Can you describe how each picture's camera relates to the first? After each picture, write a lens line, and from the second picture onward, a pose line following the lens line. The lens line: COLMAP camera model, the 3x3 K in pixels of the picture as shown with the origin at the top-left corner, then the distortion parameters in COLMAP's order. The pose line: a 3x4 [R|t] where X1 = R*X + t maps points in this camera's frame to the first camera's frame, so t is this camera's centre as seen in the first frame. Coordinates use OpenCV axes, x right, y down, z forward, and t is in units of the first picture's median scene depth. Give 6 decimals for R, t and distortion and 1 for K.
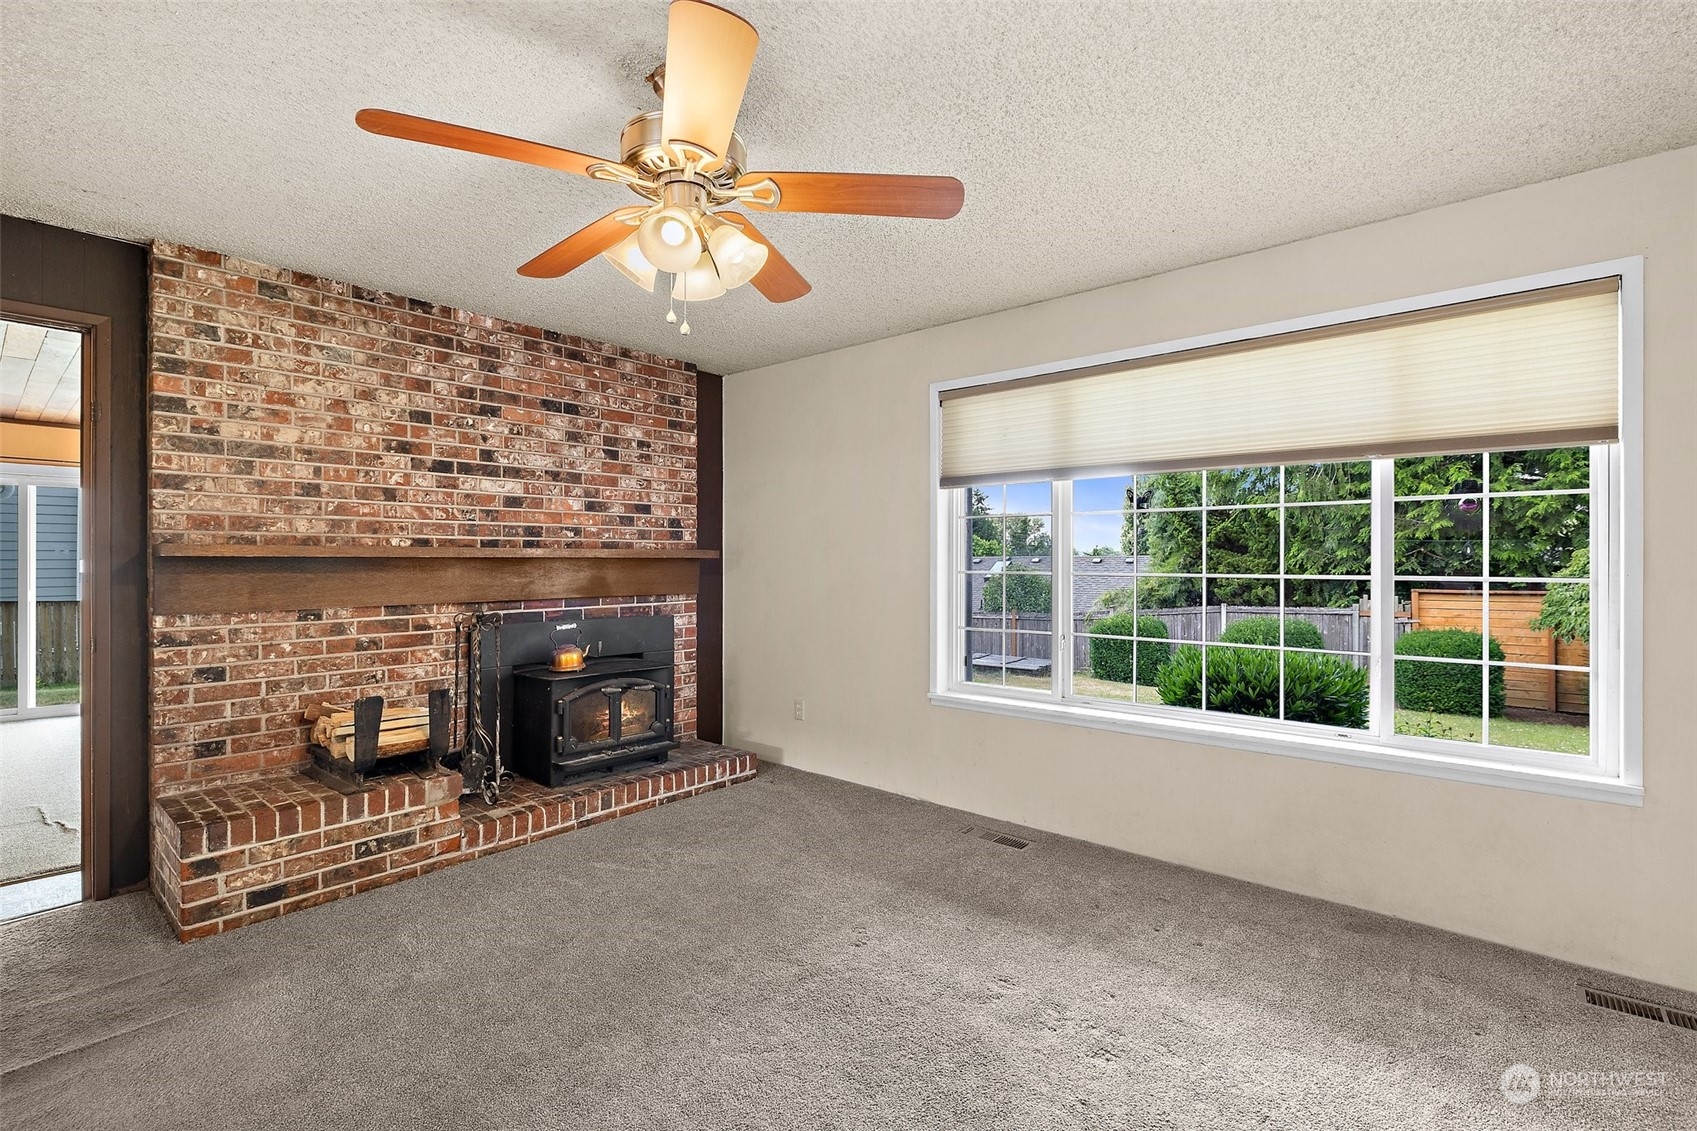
lens RADIAL K [[772.7, 0, 848.6], [0, 772.7, 556.0], [0, 0, 1]] dist [0.000753, 0.000120]
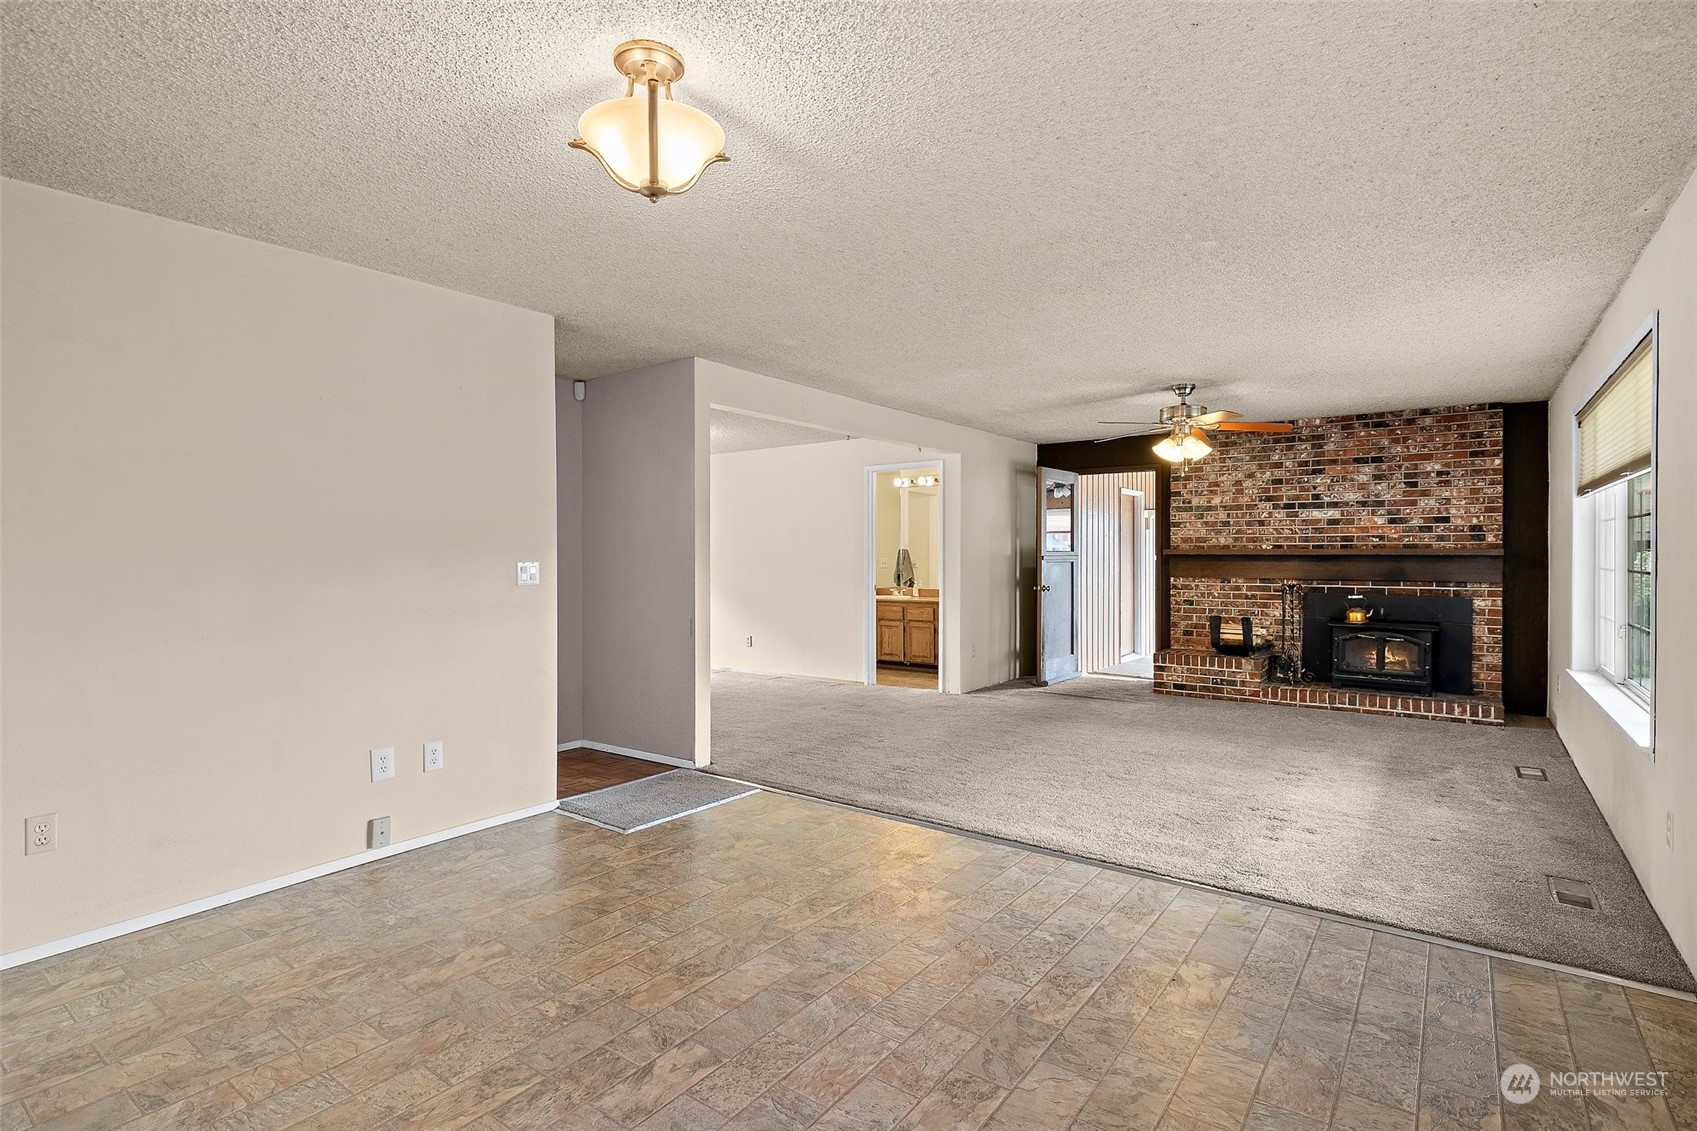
lens RADIAL K [[828.0, 0, 848.5], [0, 828.0, 565.5], [0, 0, 1]] dist [0.000033, -0.000004]
pose [[0.079676, 0.016094, -0.996691, 1.322524], [0.004743, 0.999852, 0.016524, -0.009281], [0.996810, -0.006044, 0.079588, -0.216999]]
